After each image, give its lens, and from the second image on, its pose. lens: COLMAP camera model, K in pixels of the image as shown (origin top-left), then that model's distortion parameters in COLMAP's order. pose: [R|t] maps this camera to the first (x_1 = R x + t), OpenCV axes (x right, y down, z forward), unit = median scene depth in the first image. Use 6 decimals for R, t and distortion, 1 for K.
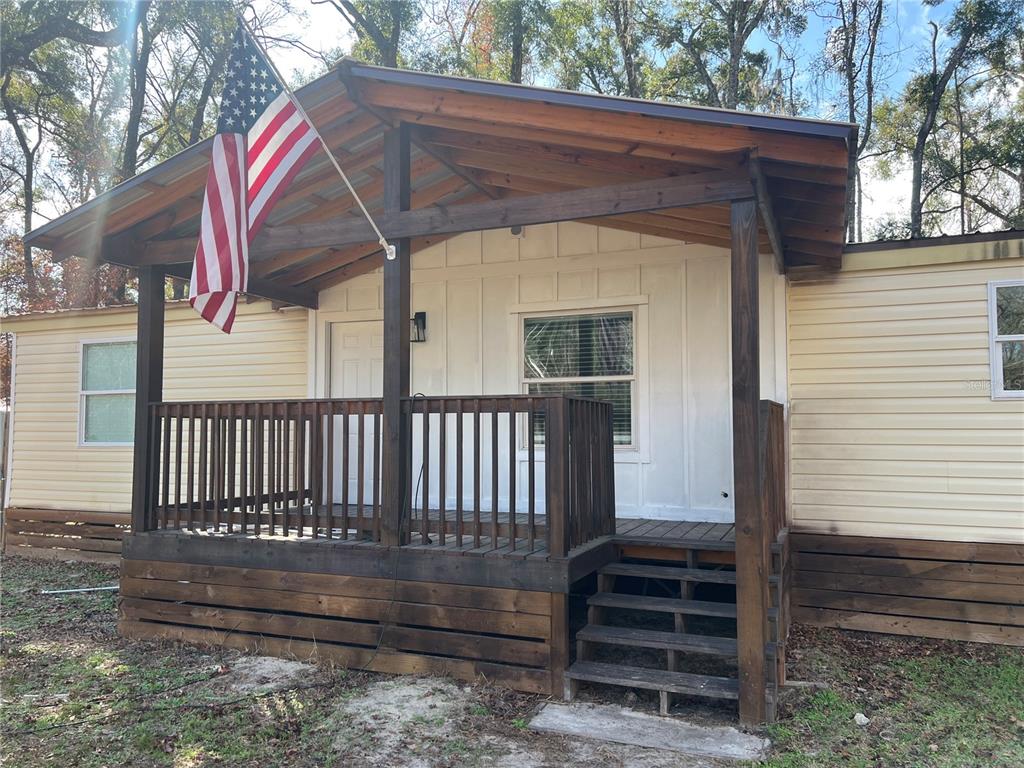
lens RADIAL K [[717.2, 0, 512.0], [0, 717.2, 384.0], [0, 0, 1]] dist [0.056649, -0.073286]
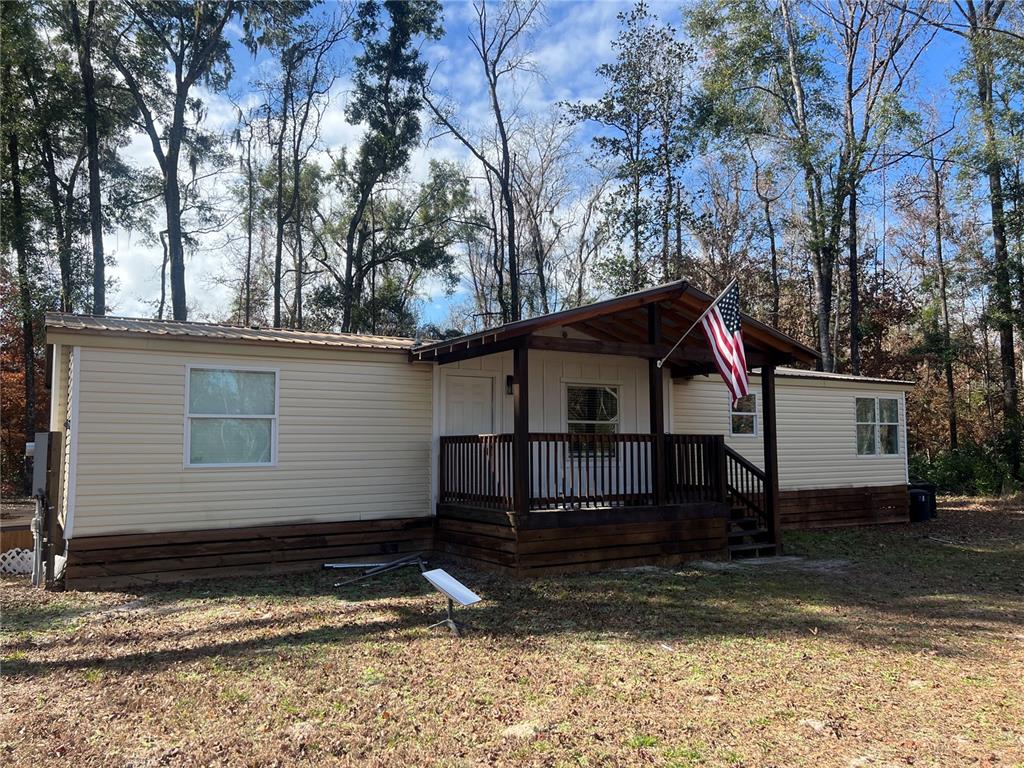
lens RADIAL K [[717.2, 0, 512.0], [0, 717.2, 384.0], [0, 0, 1]] dist [0.056649, -0.073286]
pose [[0.641756, 0.072218, 0.763501, -1.629992], [-0.044397, 0.997385, -0.057023, 0.008901], [-0.765622, 0.002697, 0.643285, -0.007955]]
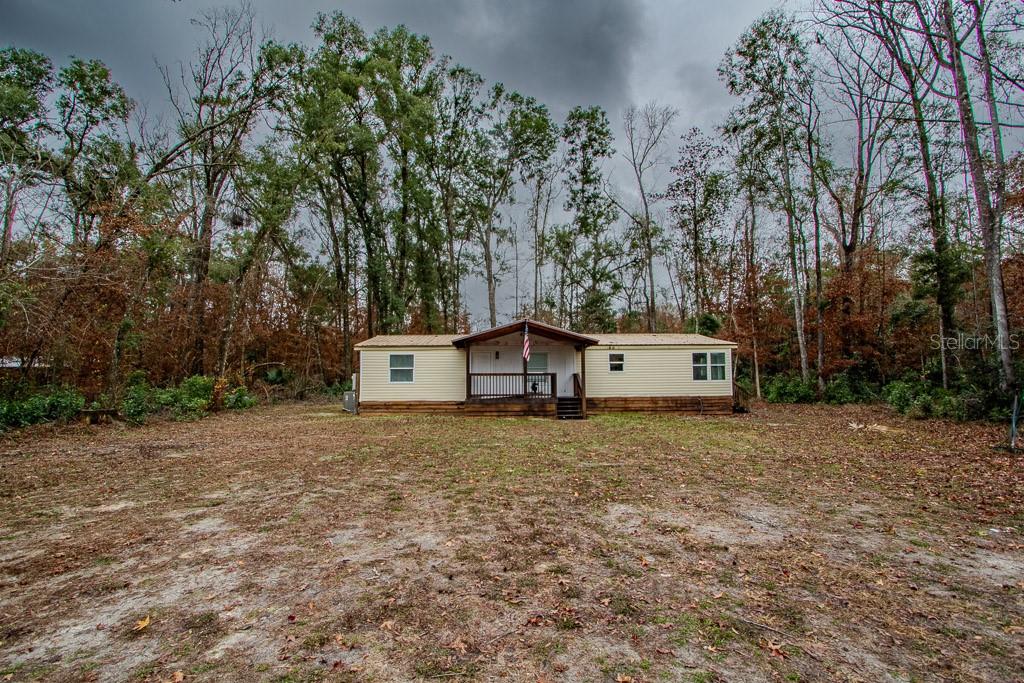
lens RADIAL K [[401.4, 0, 512.0], [0, 401.4, 341.5], [0, 0, 1]] dist [-0.000323, 0.000112]
pose [[0.914415, 0.037046, 0.403079, -1.279198], [-0.025514, 0.999098, -0.033943, -0.104734], [-0.403973, 0.020754, 0.914536, -1.585646]]
